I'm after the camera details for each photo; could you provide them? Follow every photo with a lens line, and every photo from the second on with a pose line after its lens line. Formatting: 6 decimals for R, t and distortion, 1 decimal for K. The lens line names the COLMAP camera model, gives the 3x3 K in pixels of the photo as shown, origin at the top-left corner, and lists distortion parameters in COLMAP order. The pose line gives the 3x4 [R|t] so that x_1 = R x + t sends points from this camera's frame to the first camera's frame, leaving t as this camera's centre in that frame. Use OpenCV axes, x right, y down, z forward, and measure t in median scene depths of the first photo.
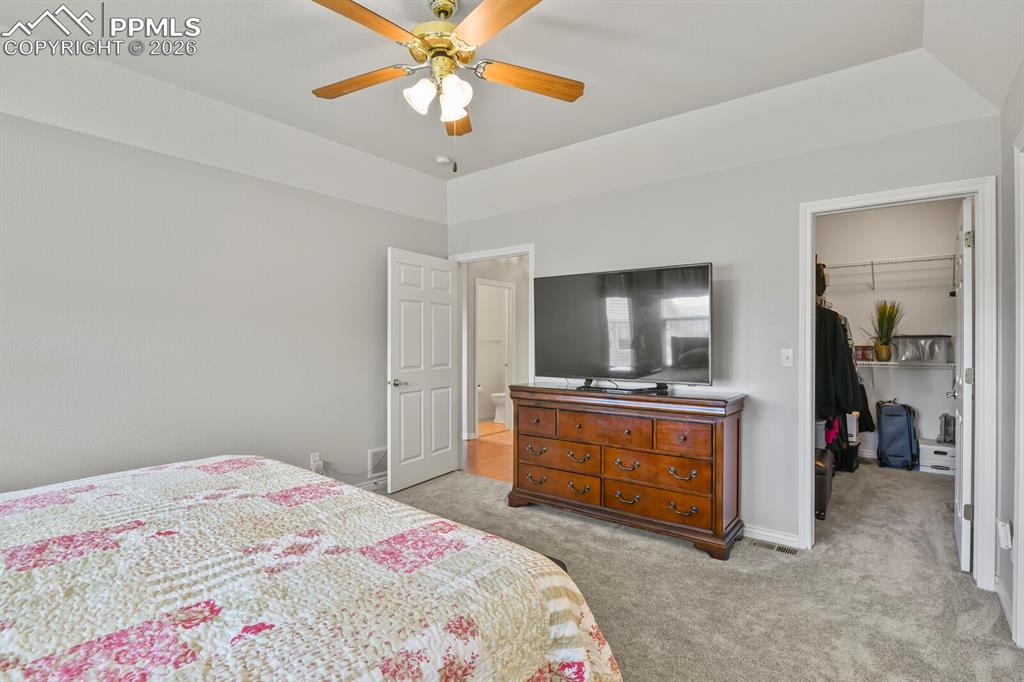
lens RADIAL K [[492.1, 0, 543.2], [0, 492.1, 342.8], [0, 0, 1]] dist [-0.000030, 0.000033]
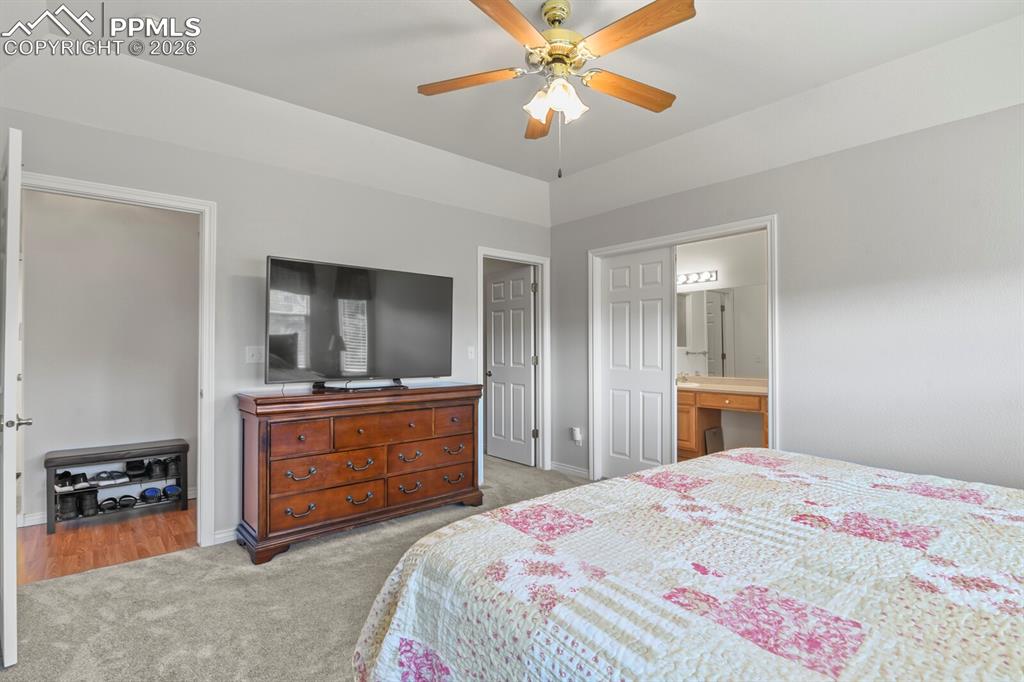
lens RADIAL K [[492.1, 0, 543.2], [0, 492.1, 342.8], [0, 0, 1]] dist [-0.000030, 0.000033]
pose [[0.193628, 0.002254, 0.981072, -0.825026], [0.000311, 0.999997, -0.002359, 0.003629], [-0.981075, 0.000761, 0.193627, 0.514528]]
